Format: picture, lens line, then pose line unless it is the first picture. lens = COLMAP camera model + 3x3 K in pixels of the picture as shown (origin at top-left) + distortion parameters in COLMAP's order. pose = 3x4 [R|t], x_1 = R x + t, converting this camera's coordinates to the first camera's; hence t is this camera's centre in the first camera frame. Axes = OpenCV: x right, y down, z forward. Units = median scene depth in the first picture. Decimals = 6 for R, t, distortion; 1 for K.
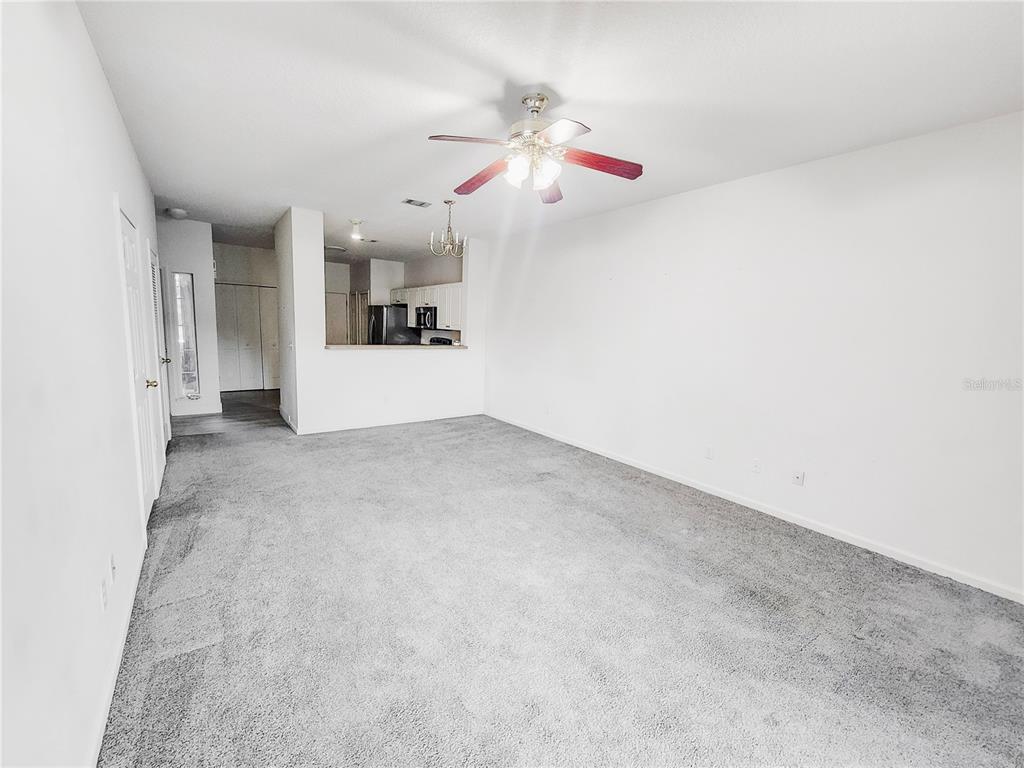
lens RADIAL K [[419.5, 0, 509.4], [0, 419.5, 379.2], [0, 0, 1]] dist [0.001930, -0.004347]
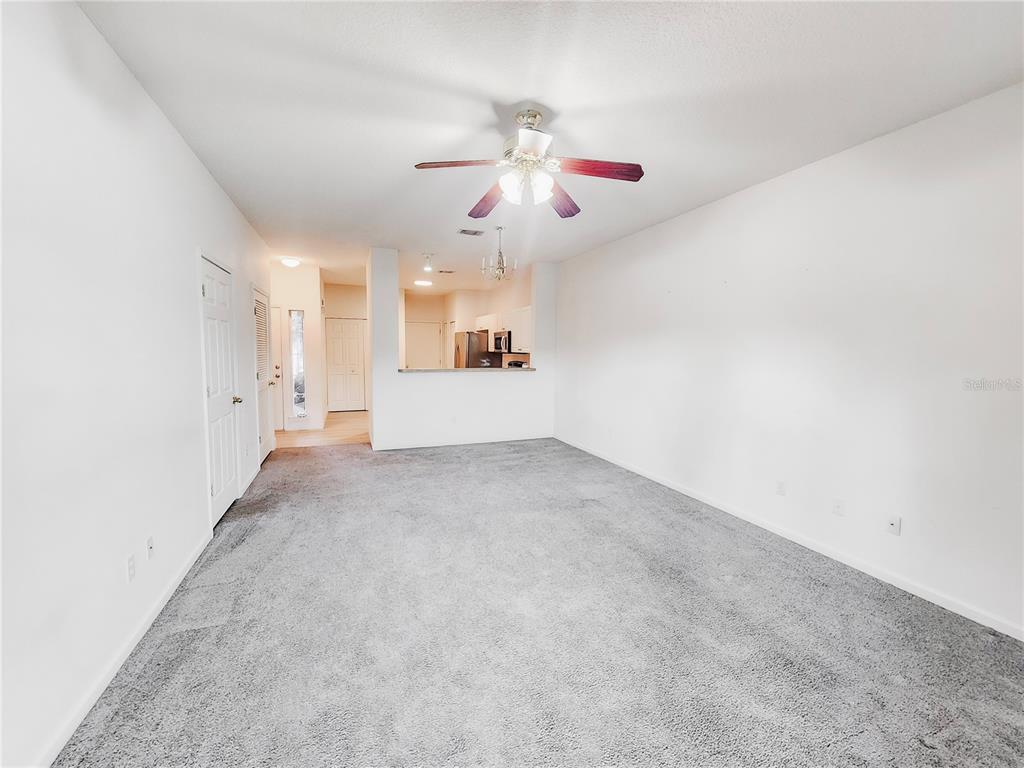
lens RADIAL K [[419.5, 0, 509.4], [0, 419.5, 379.2], [0, 0, 1]] dist [0.001930, -0.004347]
pose [[0.964940, -0.008422, -0.262334, 0.202410], [-0.007813, 0.998121, -0.060781, 0.016944], [0.262352, 0.060700, 0.963061, 0.042090]]
